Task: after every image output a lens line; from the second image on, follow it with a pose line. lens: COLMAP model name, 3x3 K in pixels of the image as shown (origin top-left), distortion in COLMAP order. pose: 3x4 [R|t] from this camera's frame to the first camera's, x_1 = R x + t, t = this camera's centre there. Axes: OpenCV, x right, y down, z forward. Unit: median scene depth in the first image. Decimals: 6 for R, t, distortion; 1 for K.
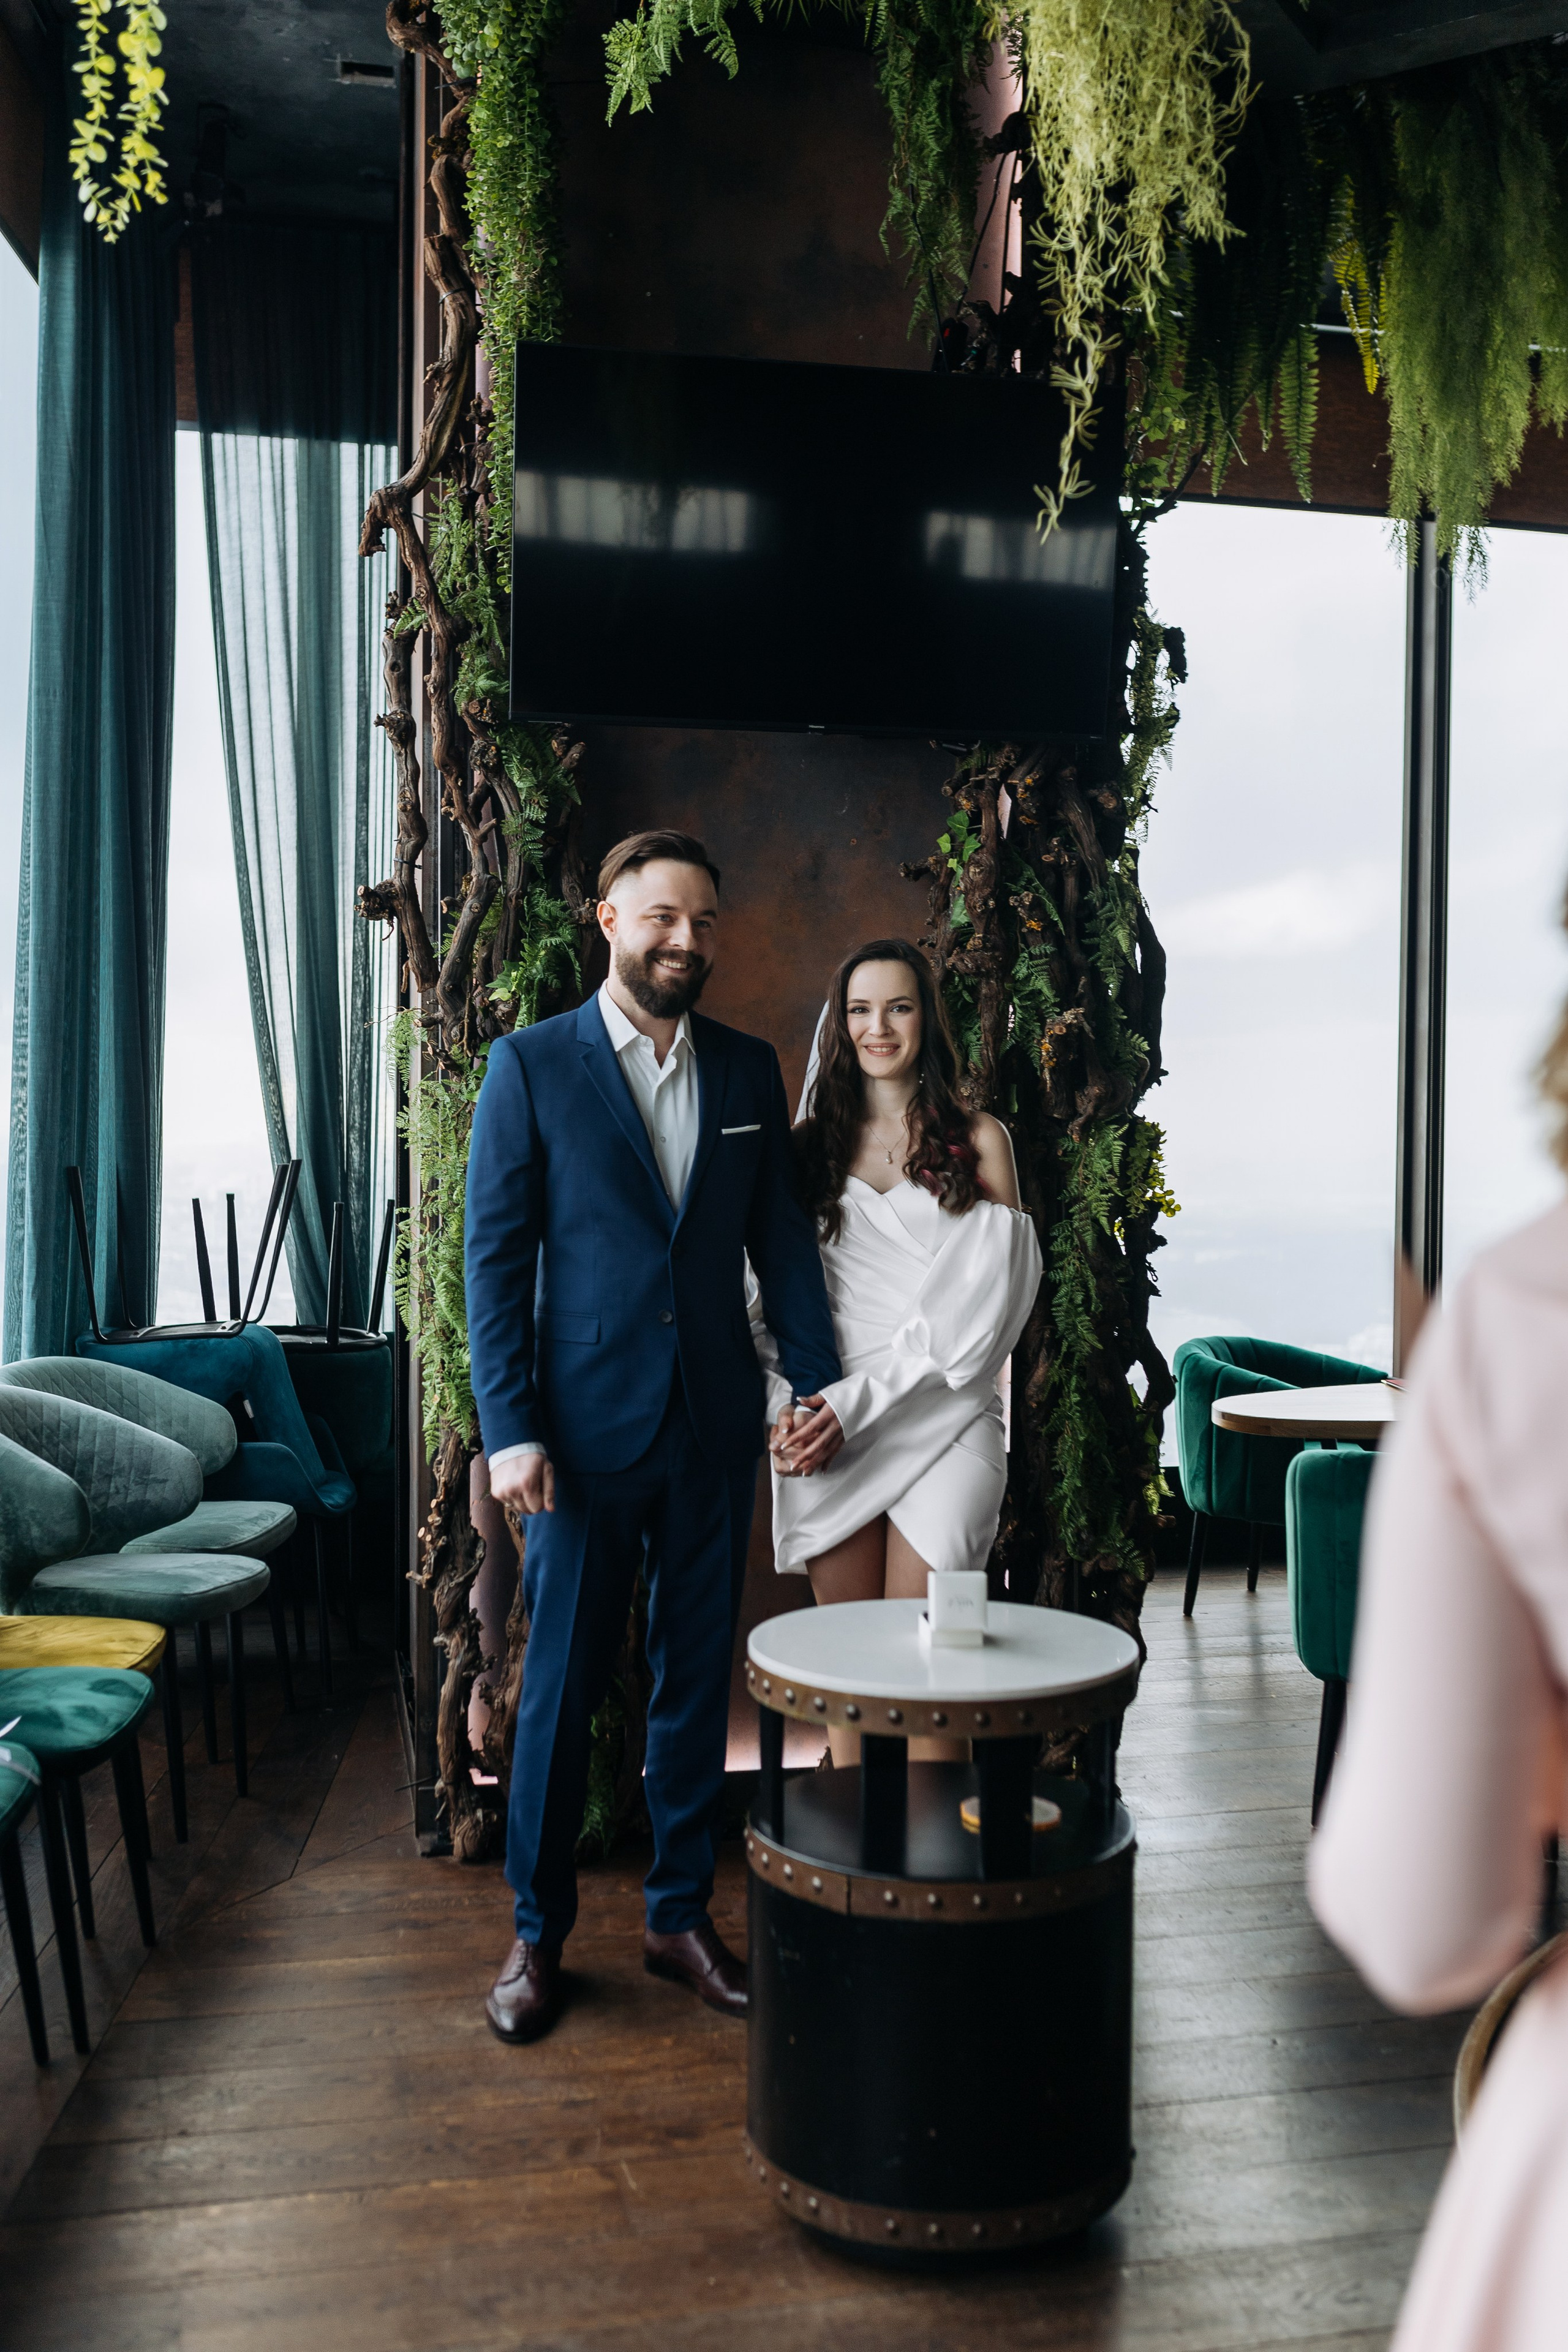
lens RADIAL K [[2247.7, 0, 779.2], [0, 2247.7, 1176.6], [0, 0, 1]] dist [-0.003778, 0.006249]
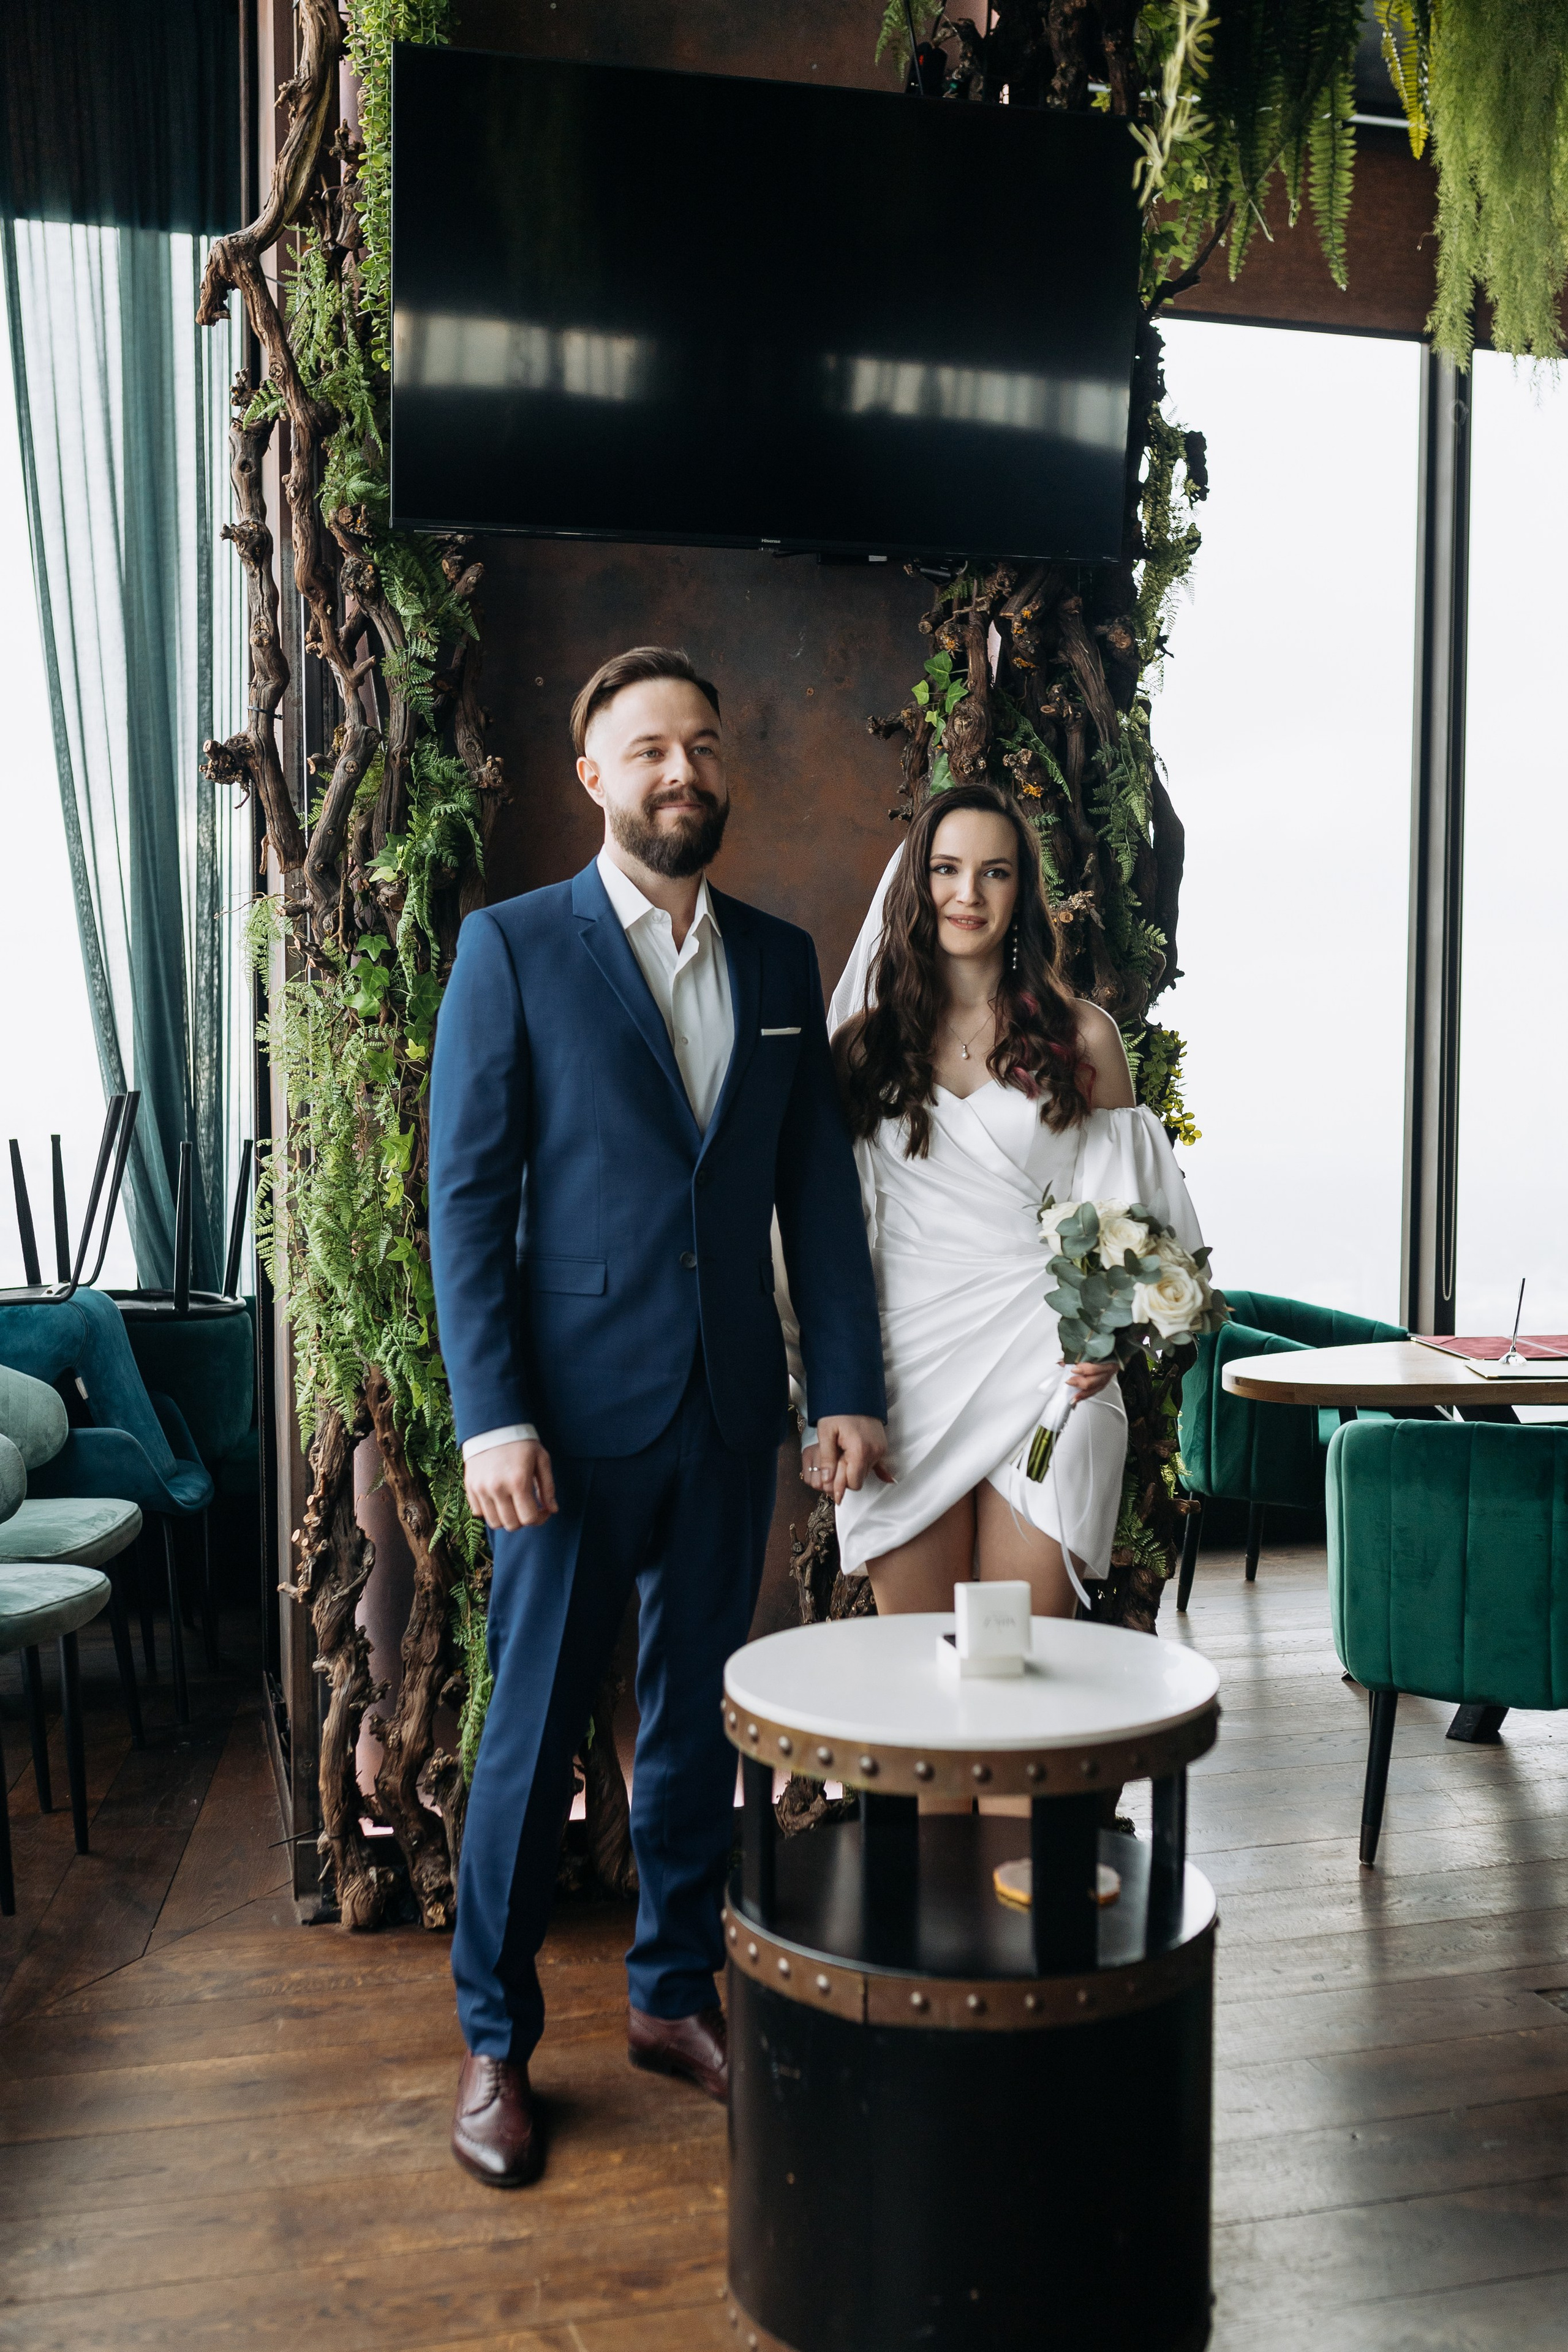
lens RADIAL K [[2397.7, 0, 773.3], [0, 2397.7, 1230.7], [0, 0, 1]] dist [-0.004482, 0.005611]
pose [[0.998818, -0.010456, 0.047459, -0.025448], [0.008513, 0.999125, 0.040955, 0.012869], [-0.047845, -0.040502, 0.998033, 0.122658]]
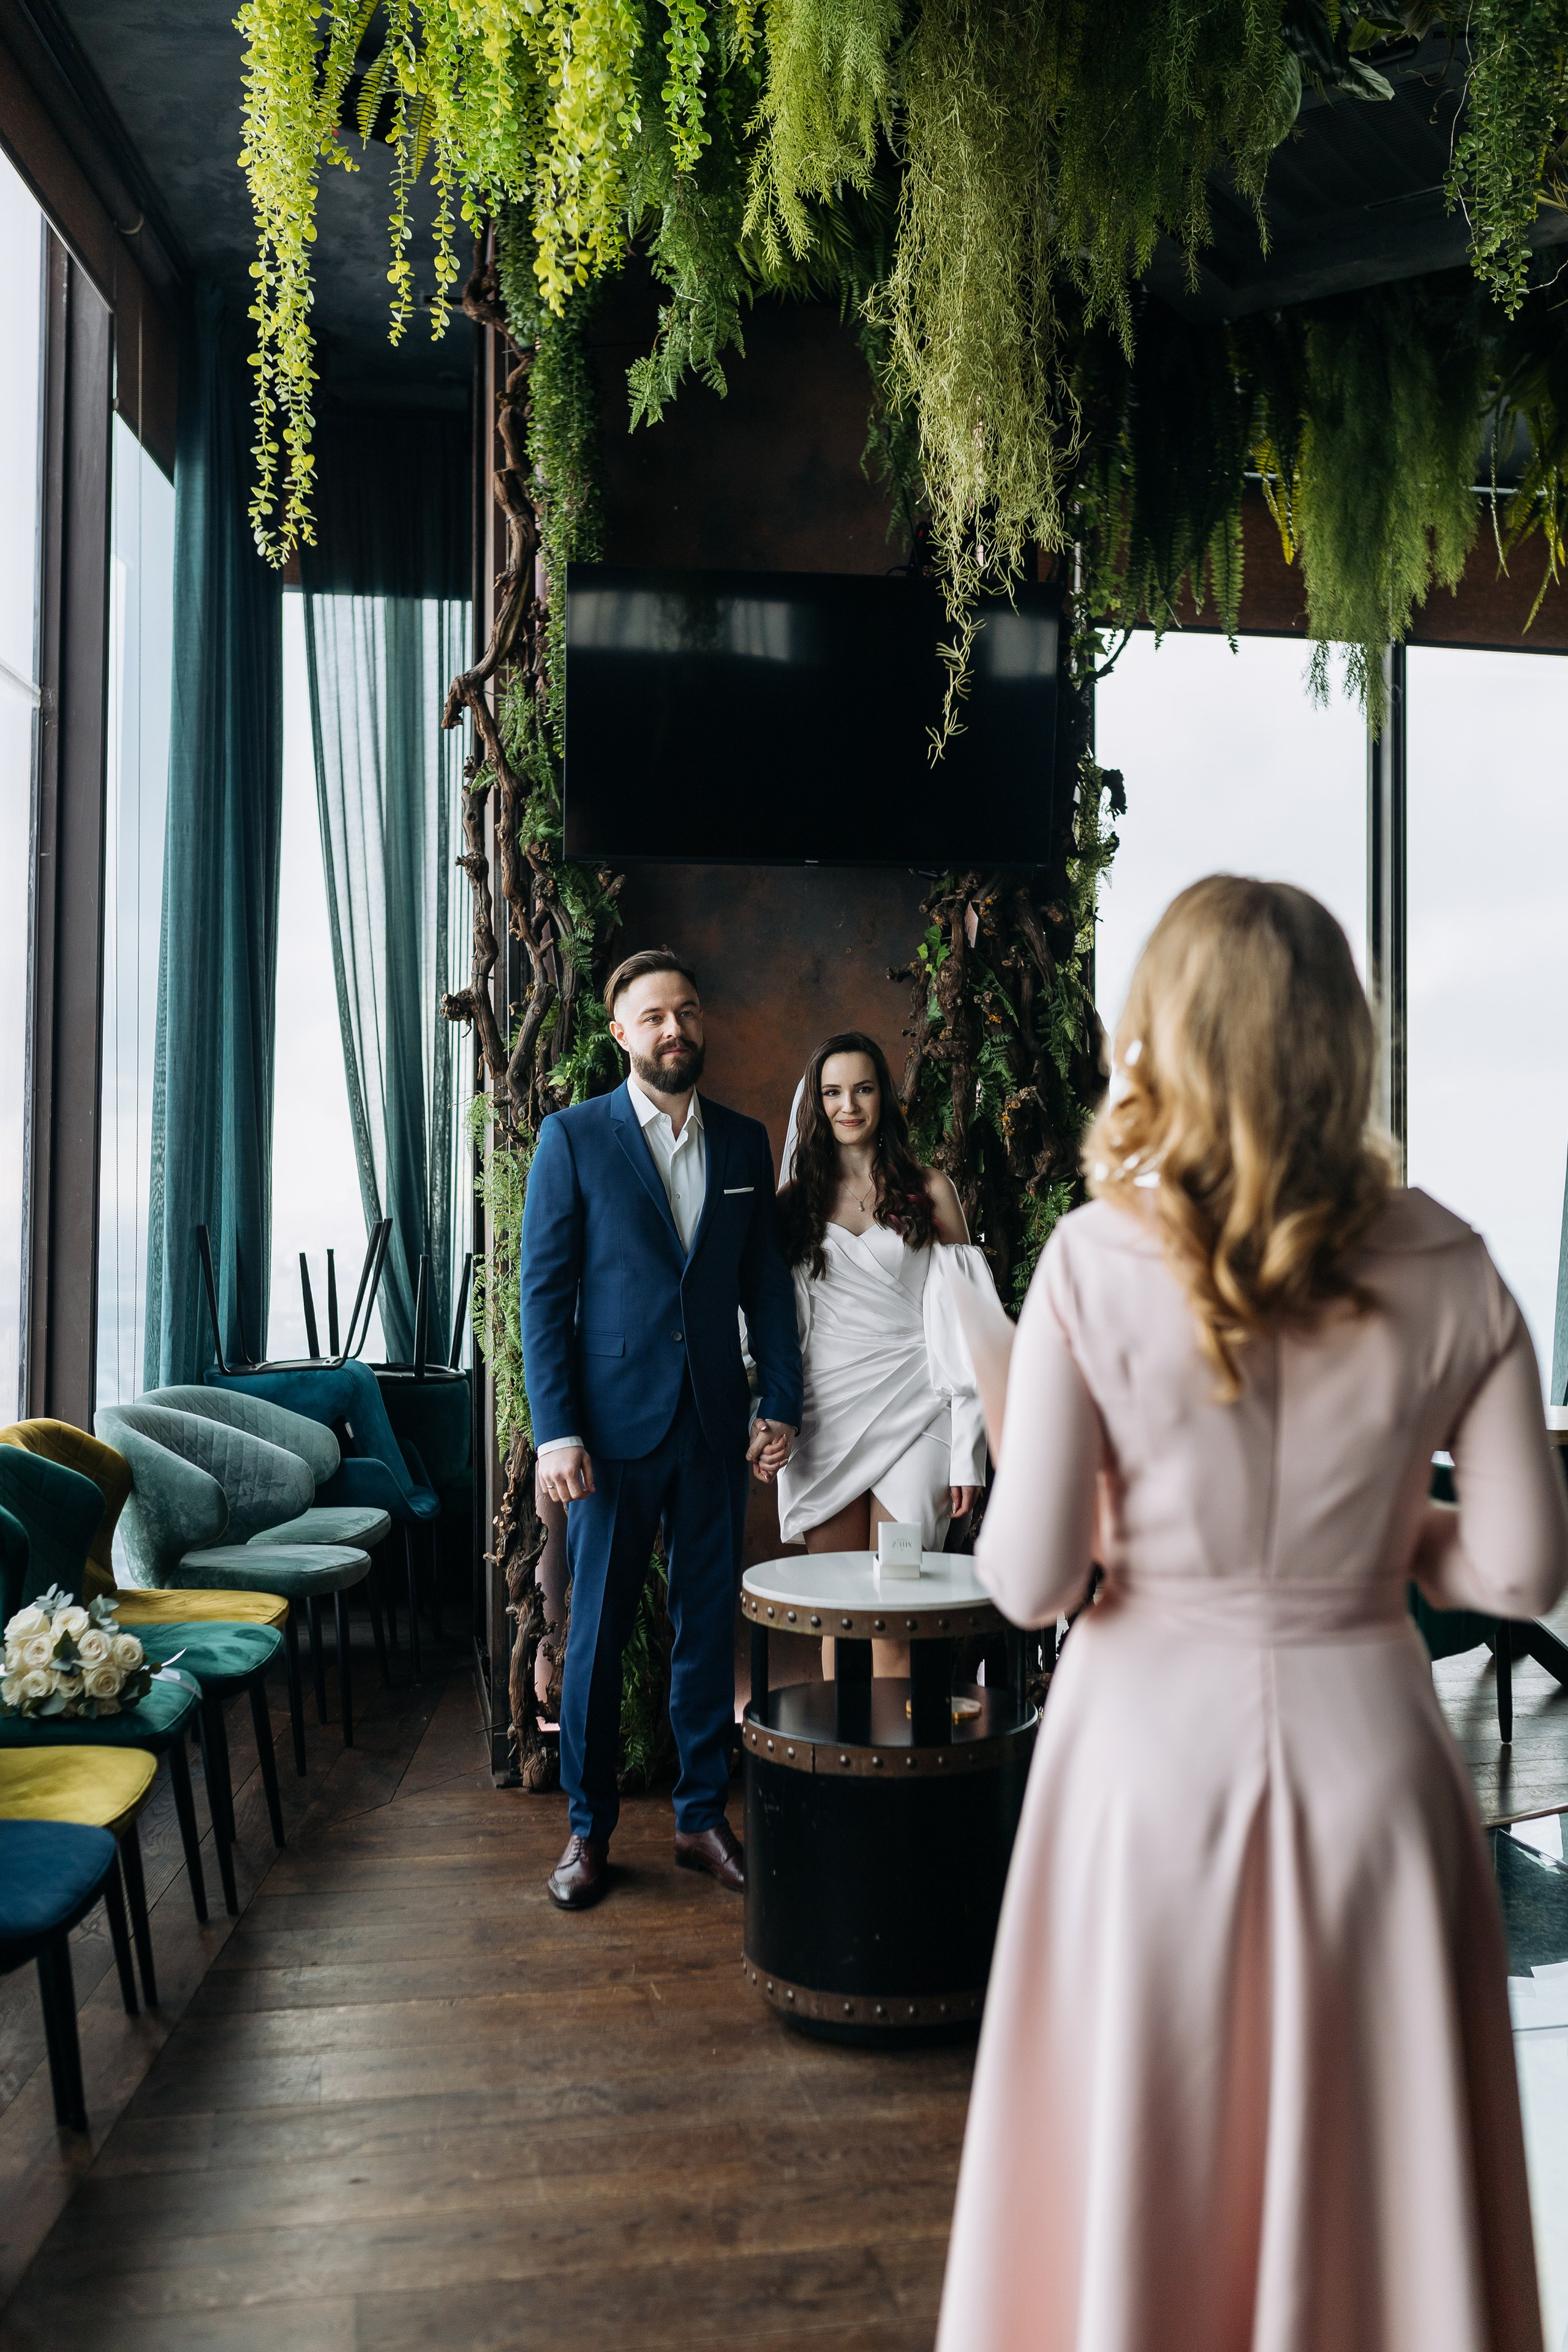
lens RADIAL K [[2347.6, 0, 784.0], [0, 2347.6, 1176.0], [0, 0, 1]] dist [-0.002829, 0.000053]
pose [[0.999323, -0.008550, -0.035791, 0.044803], [0.007541, 0.999573, -0.028245, 0.008341], [0.036018, 0.027956, 0.998960, -0.274897]]
